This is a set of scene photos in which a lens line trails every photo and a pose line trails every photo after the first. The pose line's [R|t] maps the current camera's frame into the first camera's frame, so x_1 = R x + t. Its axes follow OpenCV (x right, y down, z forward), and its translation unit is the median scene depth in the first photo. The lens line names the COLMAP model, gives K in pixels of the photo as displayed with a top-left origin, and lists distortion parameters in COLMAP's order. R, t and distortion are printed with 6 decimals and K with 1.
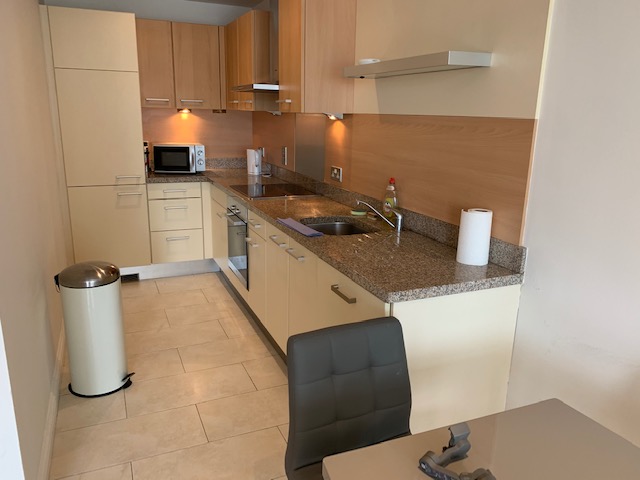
lens RADIAL K [[496.9, 0, 320.0], [0, 496.9, 240.0], [0, 0, 1]] dist [-0.004110, -0.004461]
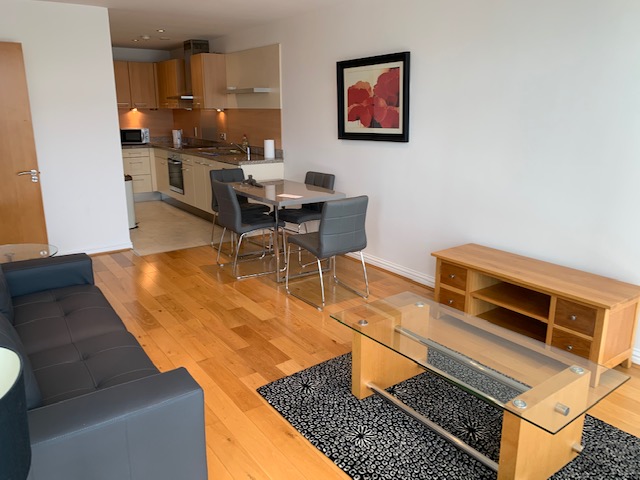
lens RADIAL K [[496.9, 0, 320.0], [0, 496.9, 240.0], [0, 0, 1]] dist [-0.004110, -0.004461]
pose [[0.976973, -0.072415, 0.200698, -0.017260], [0.071287, 0.997373, 0.012850, 0.278130], [-0.201101, 0.001753, 0.979569, -1.053378]]
